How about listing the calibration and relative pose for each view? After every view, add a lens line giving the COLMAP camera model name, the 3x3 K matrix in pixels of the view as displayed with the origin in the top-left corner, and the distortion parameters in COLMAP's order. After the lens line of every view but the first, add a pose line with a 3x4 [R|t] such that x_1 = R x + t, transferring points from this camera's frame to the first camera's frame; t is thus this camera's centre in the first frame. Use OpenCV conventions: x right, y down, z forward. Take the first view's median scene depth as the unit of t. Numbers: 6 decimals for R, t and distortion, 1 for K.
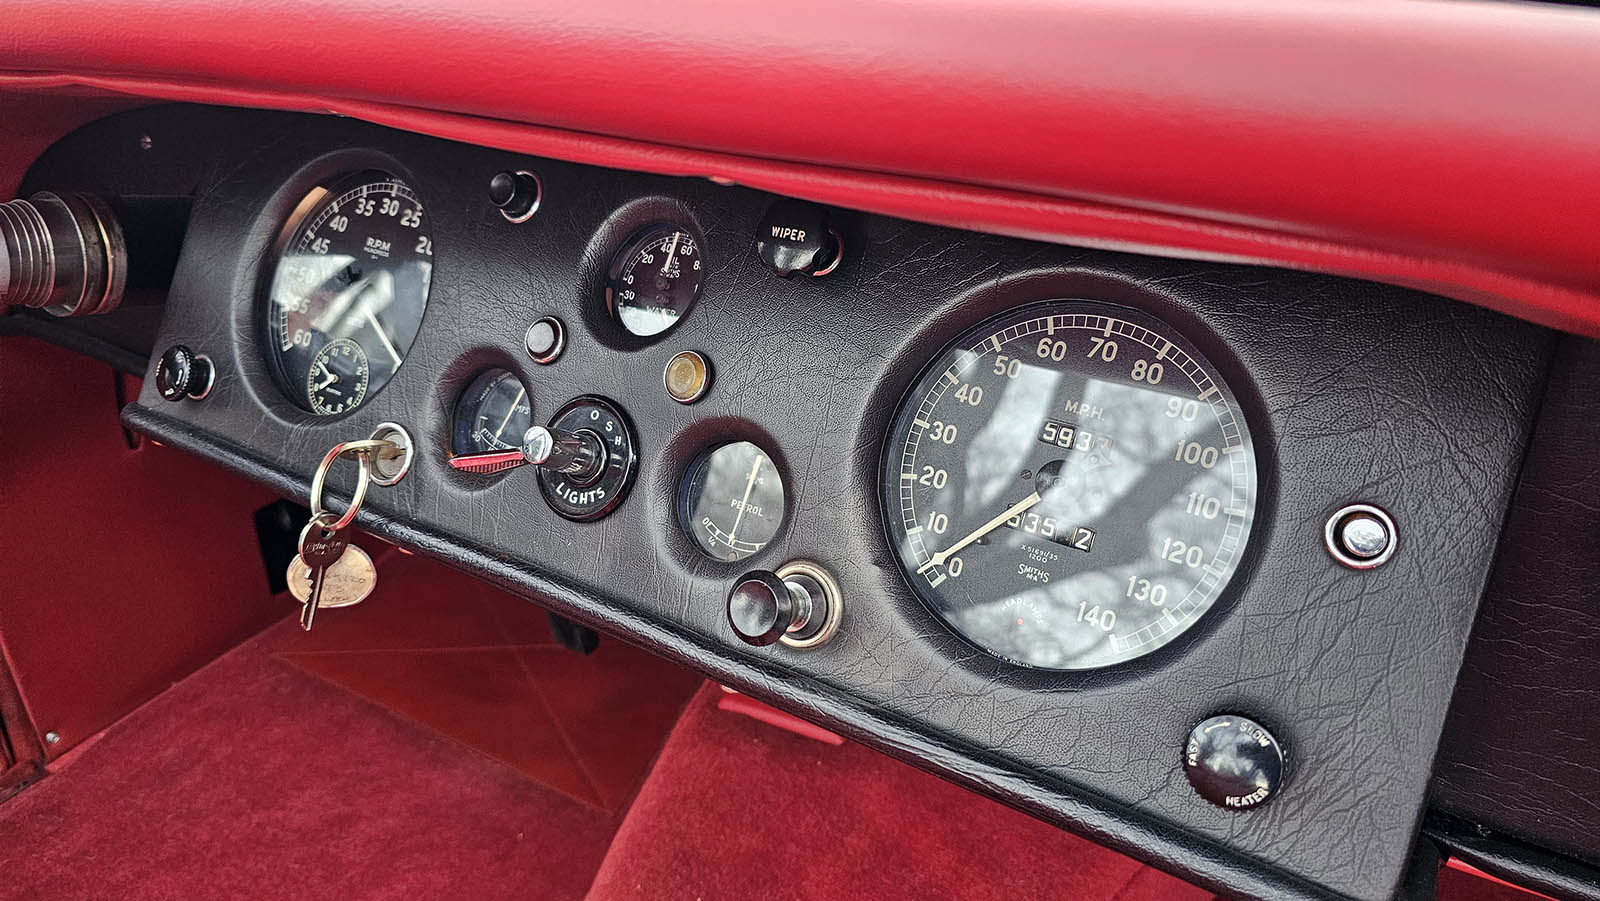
lens RADIAL K [[1073.1, 0, 796.3], [0, 1073.1, 448.3], [0, 0, 1]] dist [0.054992, -0.056044]
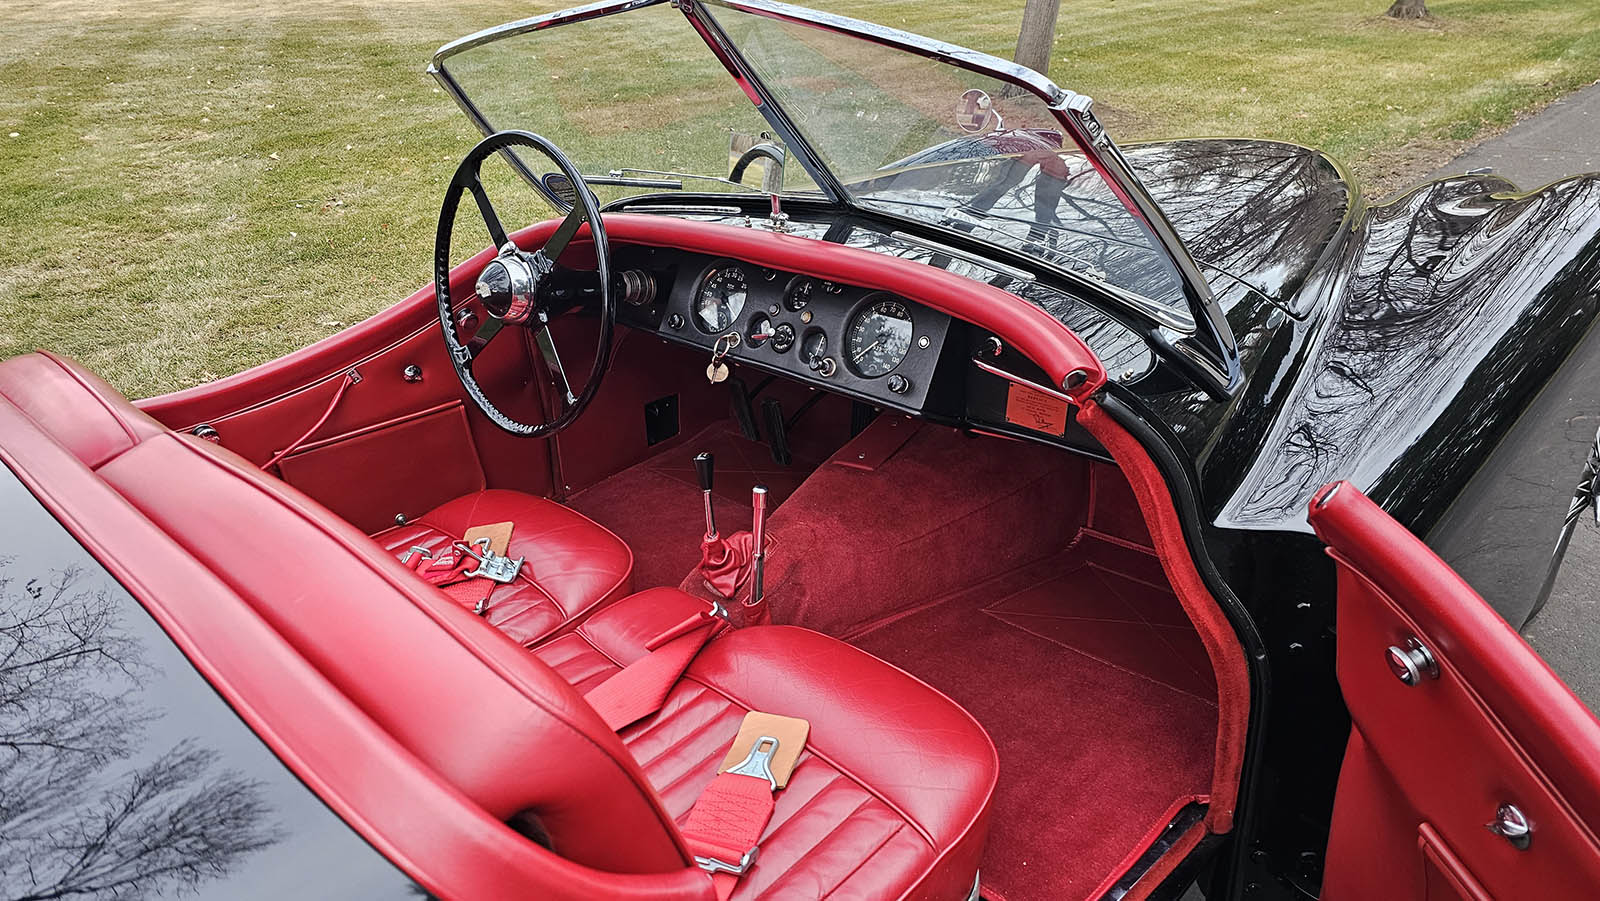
lens RADIAL K [[1073.1, 0, 801.9], [0, 1073.1, 450.0], [0, 0, 1]] dist [0.054992, -0.056044]
pose [[0.977898, 0.047436, -0.203630, 0.663778], [-0.055143, 0.997955, -0.032340, 0.511639], [0.201680, 0.042854, 0.978514, -2.701961]]
